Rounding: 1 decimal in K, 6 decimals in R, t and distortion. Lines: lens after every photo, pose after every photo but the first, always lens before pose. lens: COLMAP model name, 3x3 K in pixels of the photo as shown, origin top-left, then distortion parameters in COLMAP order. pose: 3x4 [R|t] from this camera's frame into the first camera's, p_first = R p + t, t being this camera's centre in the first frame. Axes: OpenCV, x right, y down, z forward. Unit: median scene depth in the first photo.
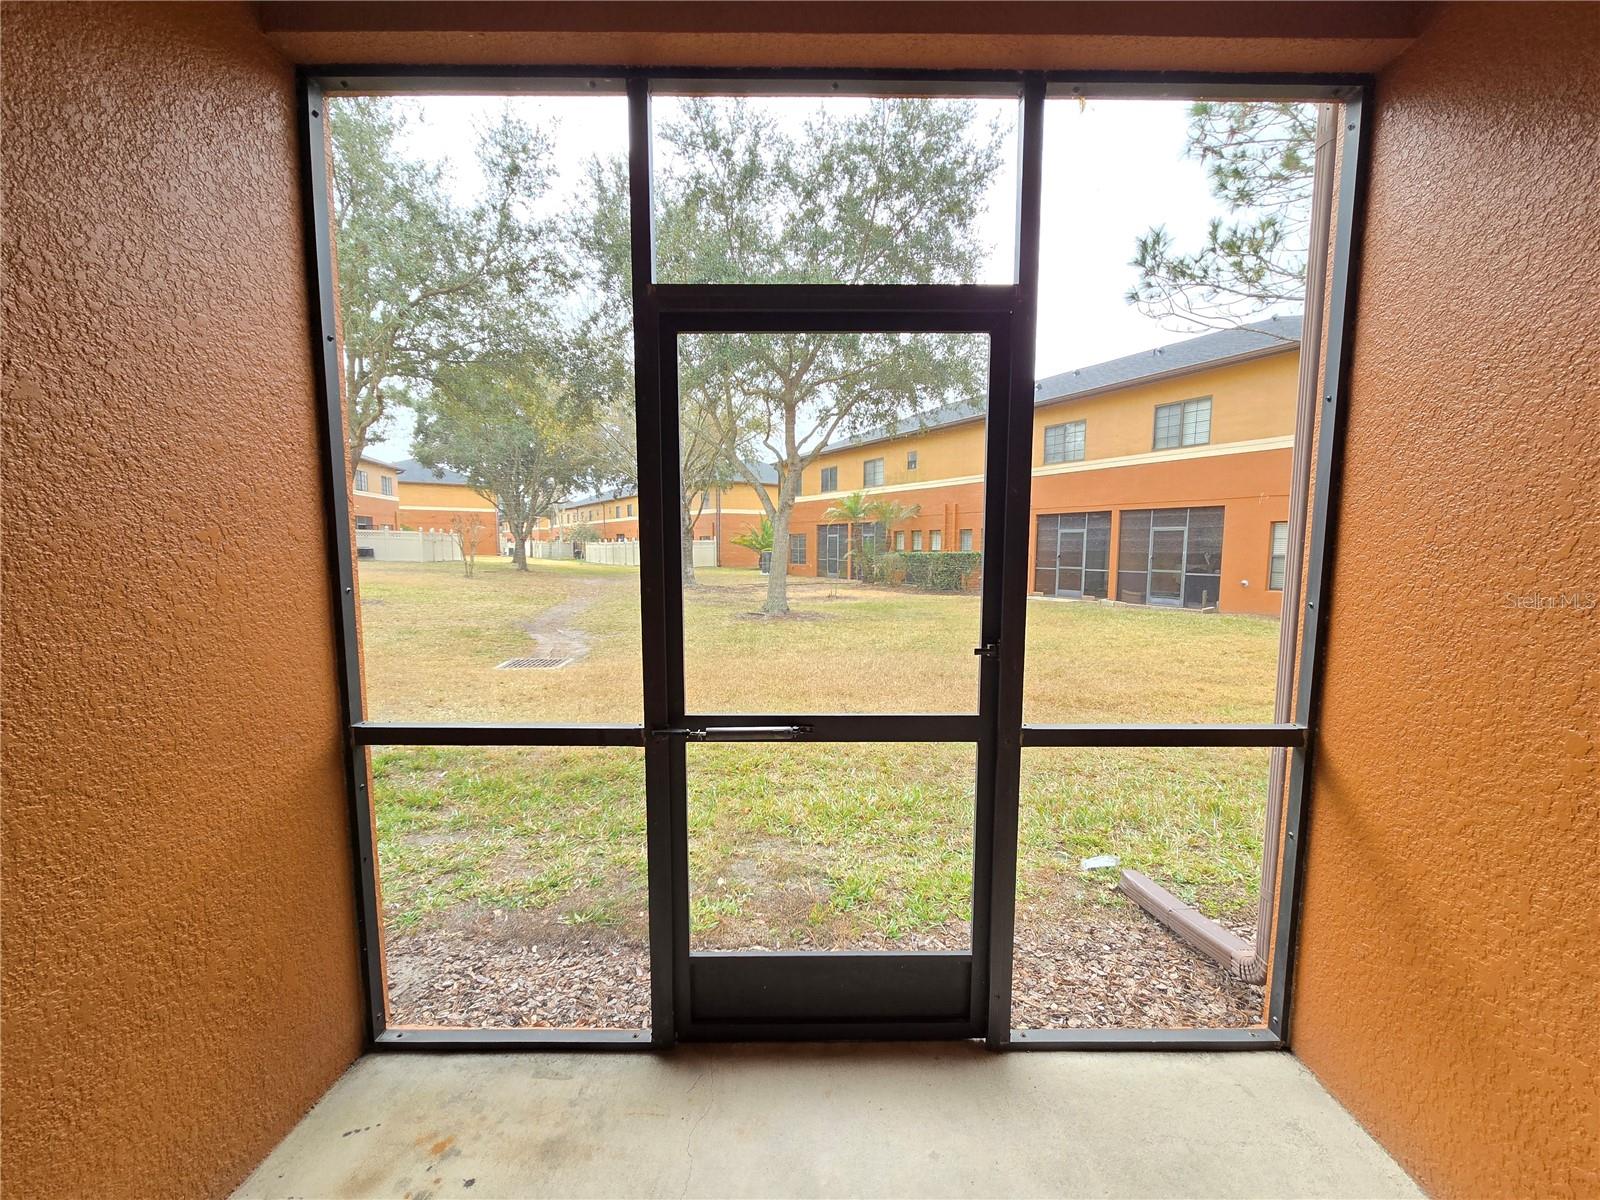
lens RADIAL K [[650.6, 0, 807.1], [0, 650.6, 610.9], [0, 0, 1]] dist [-0.000350, 0.000431]
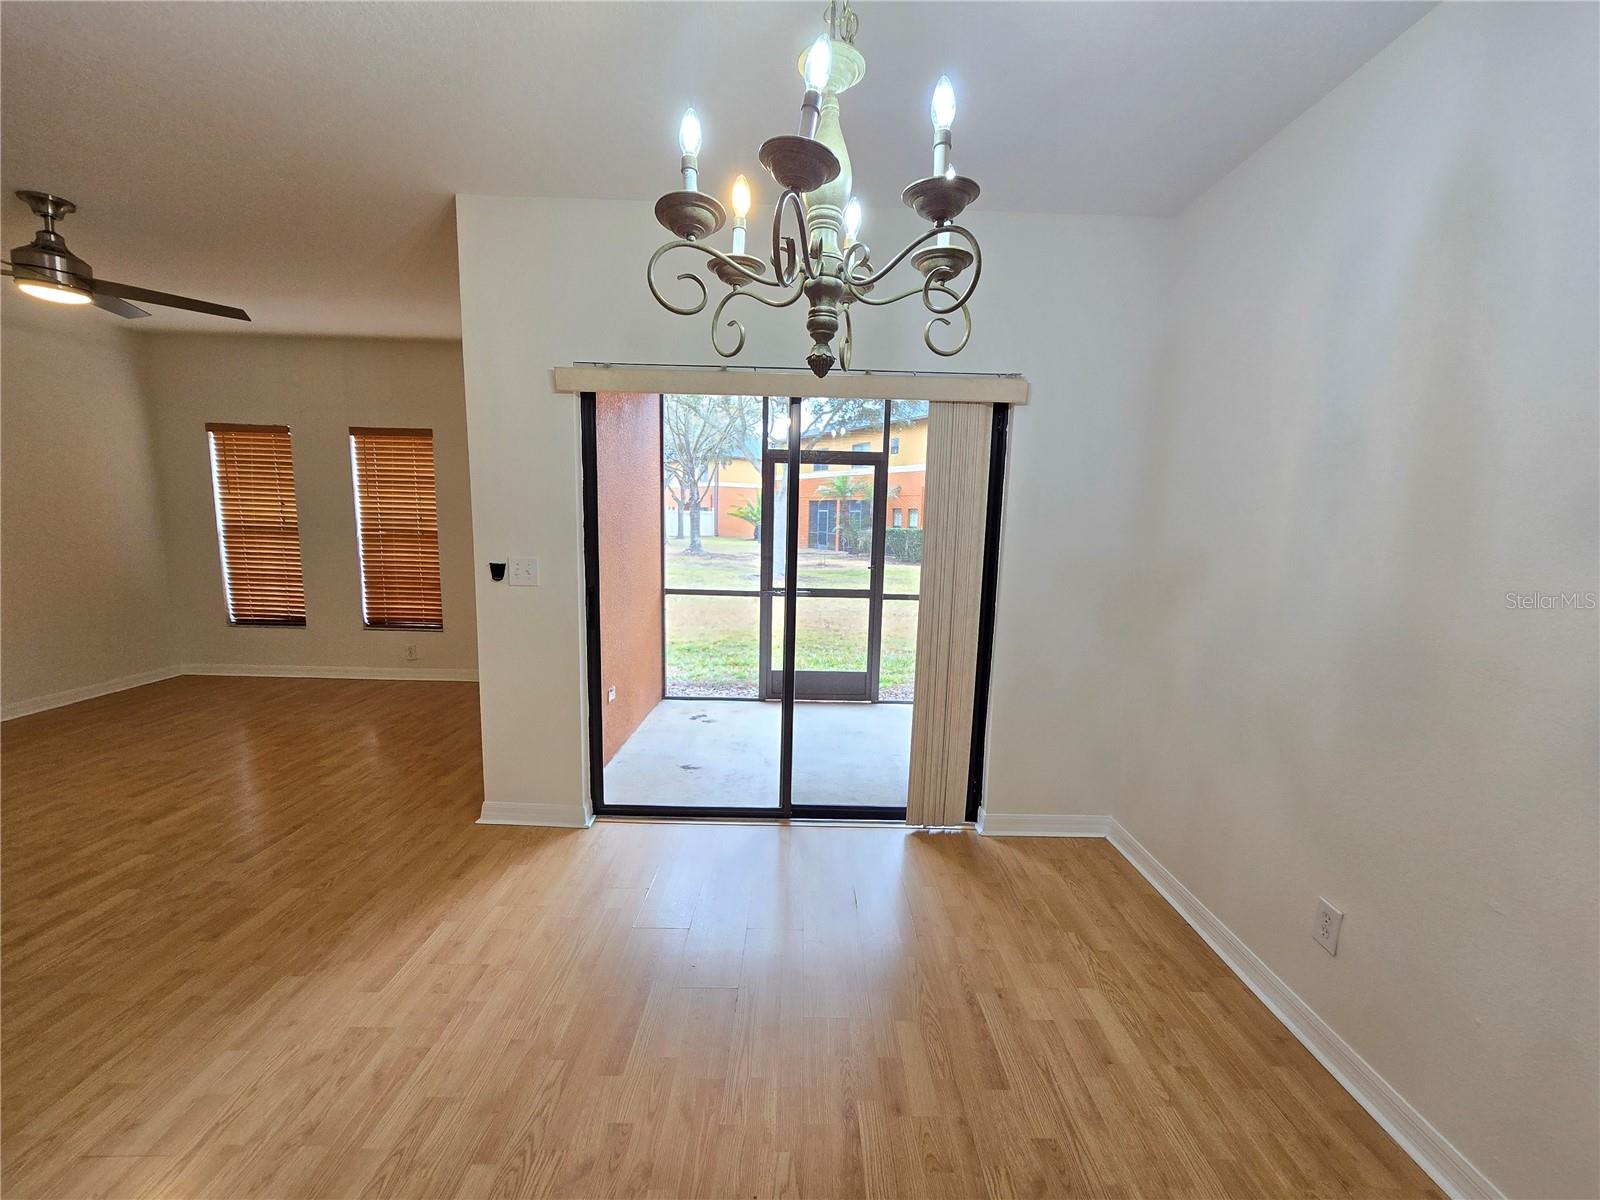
lens RADIAL K [[650.6, 0, 807.1], [0, 650.6, 610.9], [0, 0, 1]] dist [-0.000350, 0.000431]
pose [[0.999604, 0.021743, 0.017872, -0.077061], [-0.022486, 0.998845, 0.042462, 0.132065], [-0.016928, -0.042847, 0.998938, -1.951676]]
